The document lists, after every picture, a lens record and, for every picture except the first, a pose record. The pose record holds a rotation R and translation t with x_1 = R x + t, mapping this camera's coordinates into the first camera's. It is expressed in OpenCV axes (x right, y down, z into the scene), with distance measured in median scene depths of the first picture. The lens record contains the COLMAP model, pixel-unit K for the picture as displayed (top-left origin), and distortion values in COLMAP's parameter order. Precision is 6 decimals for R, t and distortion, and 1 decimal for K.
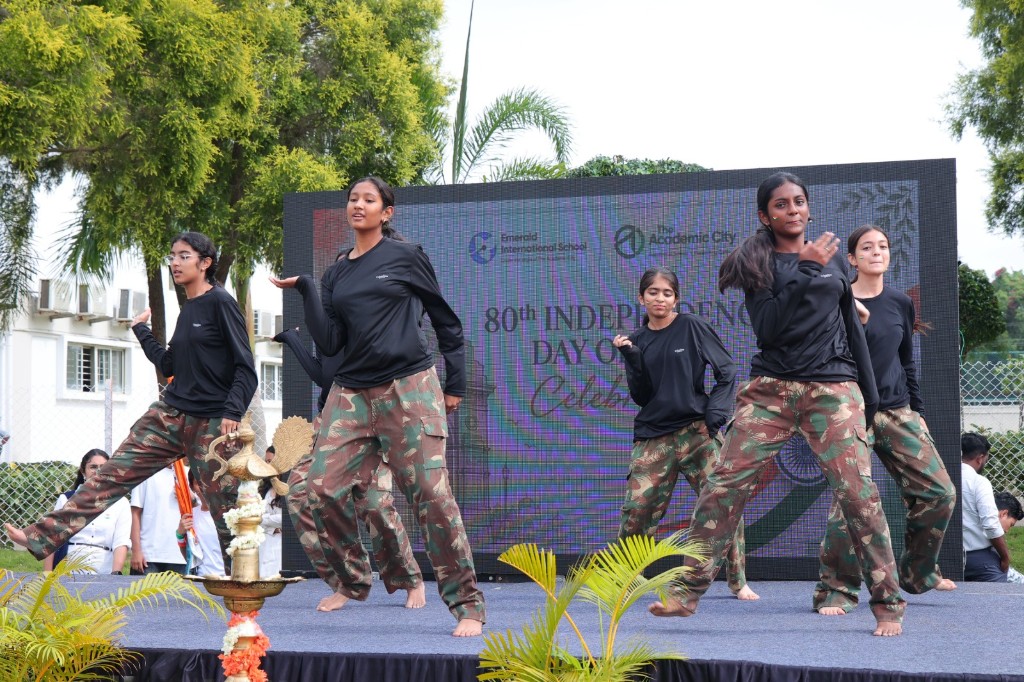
lens RADIAL K [[2575.9, 0, 512.0], [0, 2575.9, 341.0], [0, 0, 1]] dist [0.324685, 0.280035]
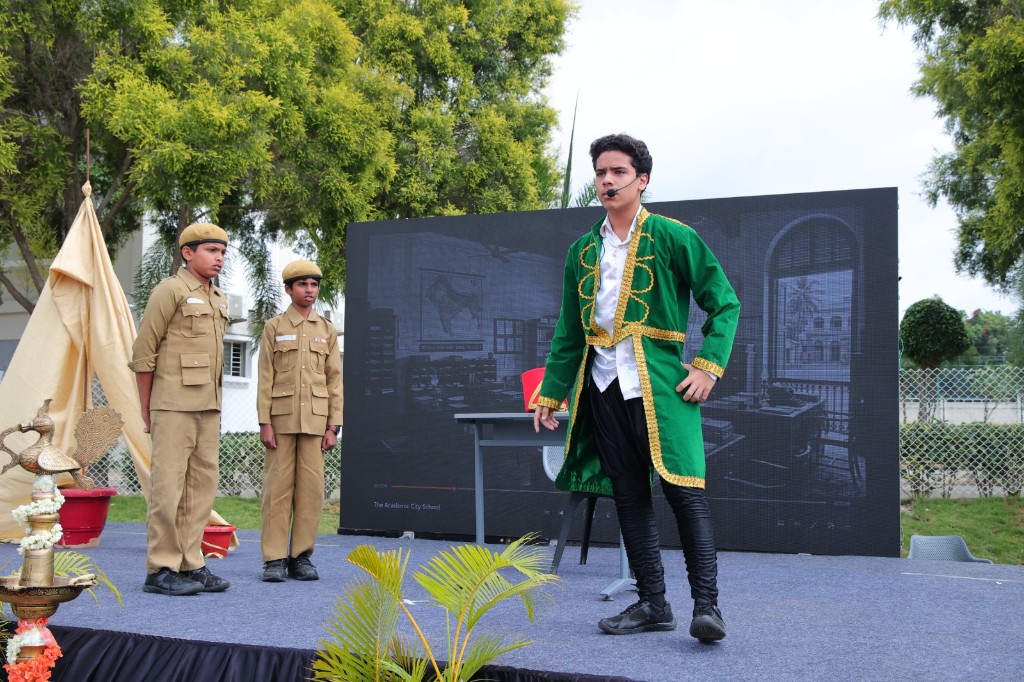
lens RADIAL K [[1500.7, 0, 512.0], [0, 1500.7, 341.0], [0, 0, 1]] dist [0.137832, 0.108878]
pose [[0.992605, 0.010507, -0.120936, 0.059530], [-0.011935, 0.999867, -0.011084, 0.005056], [0.120803, 0.012446, 0.992598, 0.226510]]
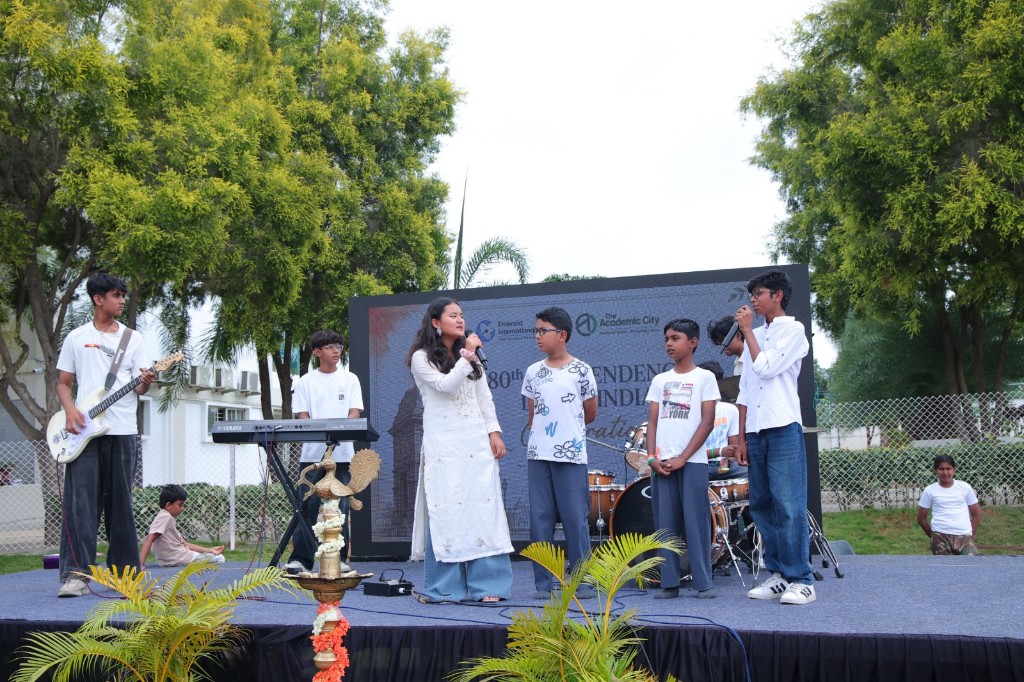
lens RADIAL K [[1500.7, 0, 512.0], [0, 1500.7, 341.0], [0, 0, 1]] dist [0.137832, 0.108878]
pose [[0.999492, -0.019875, 0.024915, -0.013470], [0.020894, 0.998927, -0.041337, 0.003765], [-0.024067, 0.041836, 0.998835, 0.114429]]
